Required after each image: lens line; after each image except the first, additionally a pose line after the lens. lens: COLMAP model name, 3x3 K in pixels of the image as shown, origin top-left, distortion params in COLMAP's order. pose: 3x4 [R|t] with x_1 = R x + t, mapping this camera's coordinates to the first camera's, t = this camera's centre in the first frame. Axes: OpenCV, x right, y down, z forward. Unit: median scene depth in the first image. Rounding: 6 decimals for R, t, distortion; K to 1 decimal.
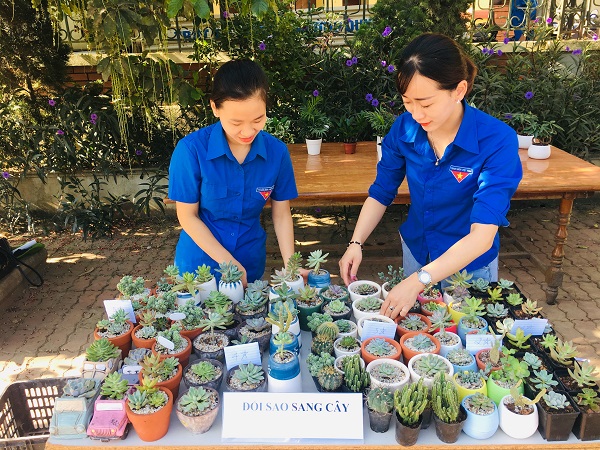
lens RADIAL K [[517.4, 0, 300.0], [0, 517.4, 225.0], [0, 0, 1]] dist [0.056453, -0.084752]
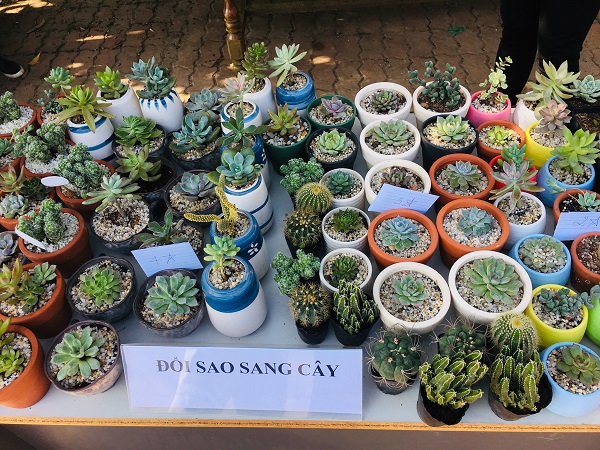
lens RADIAL K [[517.4, 0, 300.0], [0, 517.4, 225.0], [0, 0, 1]] dist [0.056453, -0.084752]
pose [[0.998254, -0.016330, -0.056757, 0.074074], [0.042368, 0.867530, 0.495576, -0.061855], [0.041145, -0.497116, 0.866708, 0.496338]]
